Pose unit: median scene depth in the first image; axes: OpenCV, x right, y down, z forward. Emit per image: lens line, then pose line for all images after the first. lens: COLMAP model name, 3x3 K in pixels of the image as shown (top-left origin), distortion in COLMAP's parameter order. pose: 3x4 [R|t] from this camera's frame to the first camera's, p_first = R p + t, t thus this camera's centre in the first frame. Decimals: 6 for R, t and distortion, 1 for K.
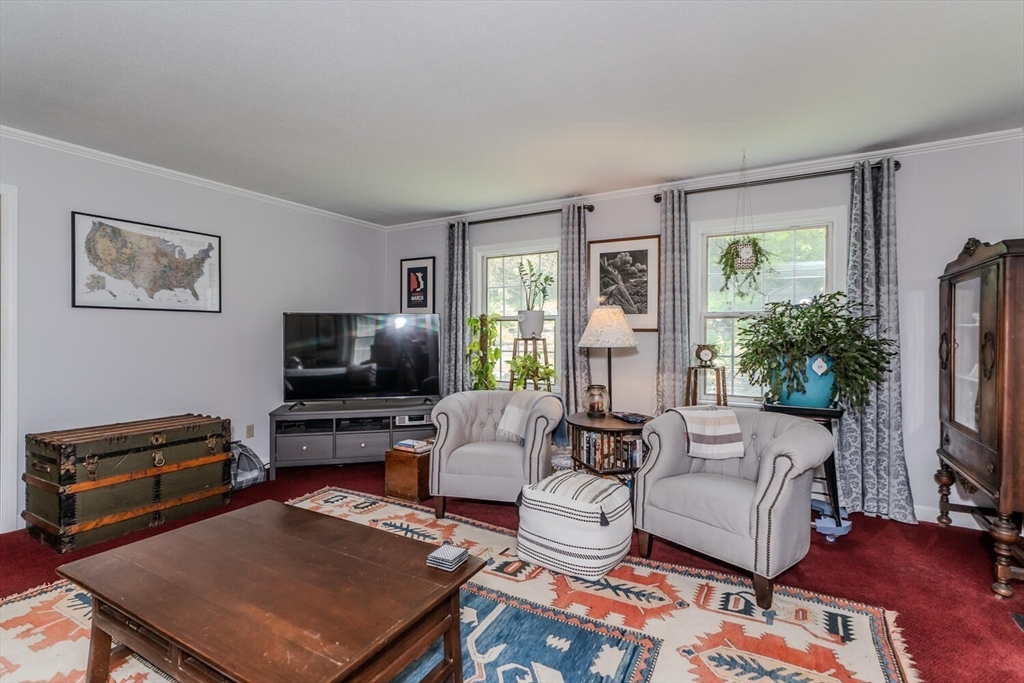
lens RADIAL K [[491.4, 0, 504.7], [0, 491.4, 338.7], [0, 0, 1]] dist [-0.004704, 0.000064]
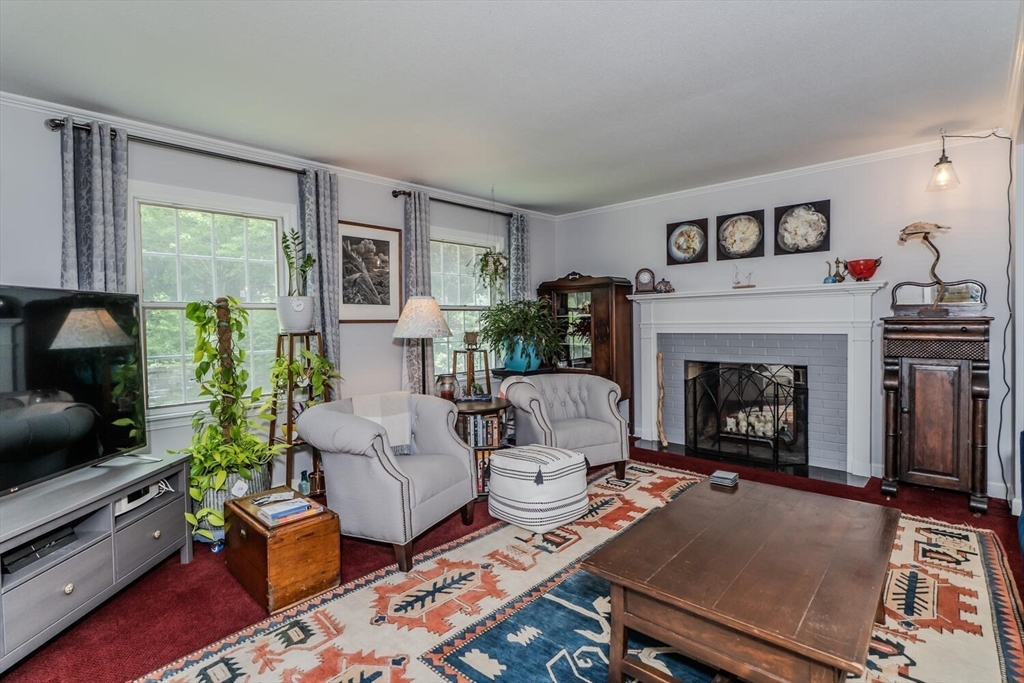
lens RADIAL K [[491.4, 0, 538.1], [0, 491.4, 330.8], [0, 0, 1]] dist [-0.004704, 0.000064]
pose [[0.182351, -0.023420, 0.982955, -0.763959], [0.030201, 0.999378, 0.018209, -0.007820], [-0.982770, 0.026366, 0.182945, 0.608073]]
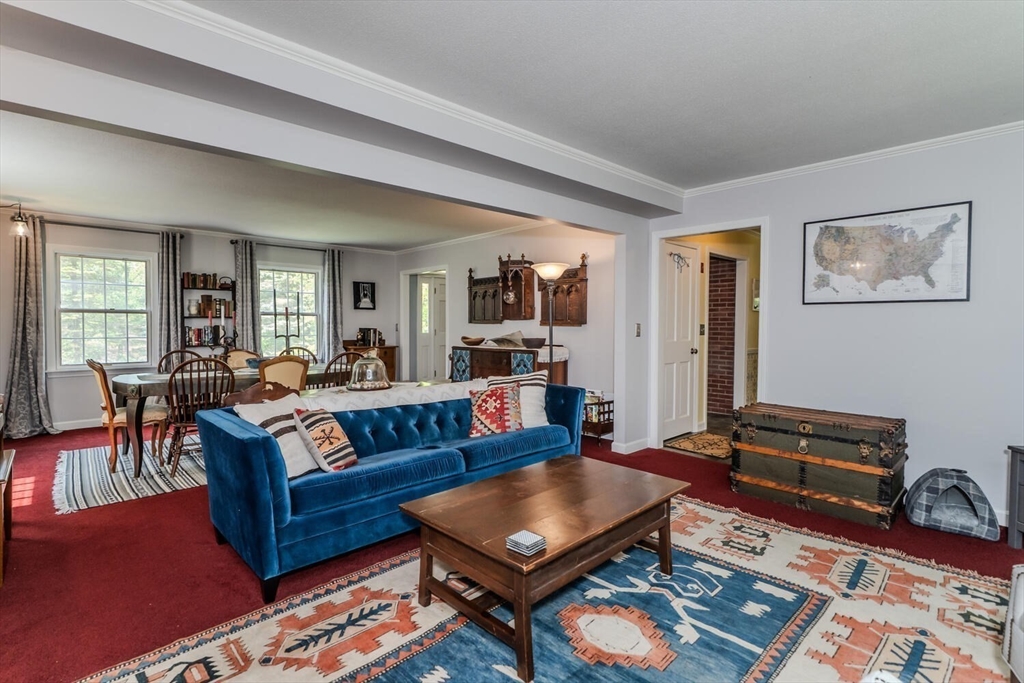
lens RADIAL K [[491.4, 0, 507.5], [0, 491.4, 338.0], [0, 0, 1]] dist [-0.004704, 0.000064]
pose [[-0.287462, 0.023782, -0.957497, 0.417143], [-0.016092, 0.999431, 0.029654, -0.006517], [0.957657, 0.023933, -0.286915, 0.604877]]
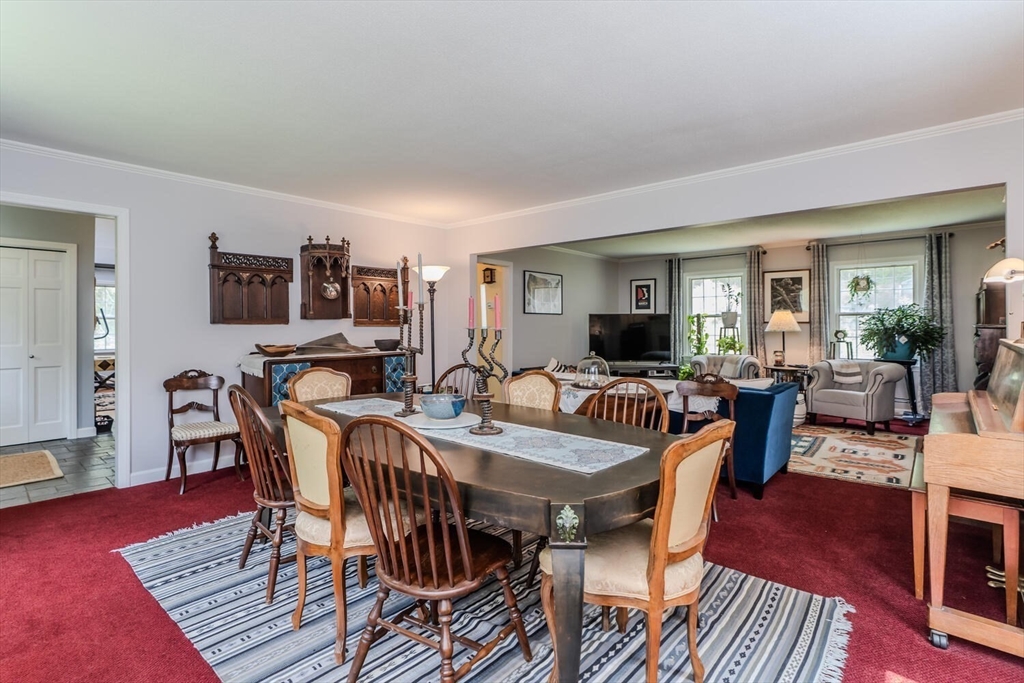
lens RADIAL K [[491.4, 0, 500.0], [0, 491.4, 322.0], [0, 0, 1]] dist [-0.004704, 0.000064]
pose [[0.979822, -0.004801, -0.199813, -0.497819], [0.001441, 0.999855, -0.016958, 0.011458], [0.199865, 0.016328, 0.979687, -1.113205]]
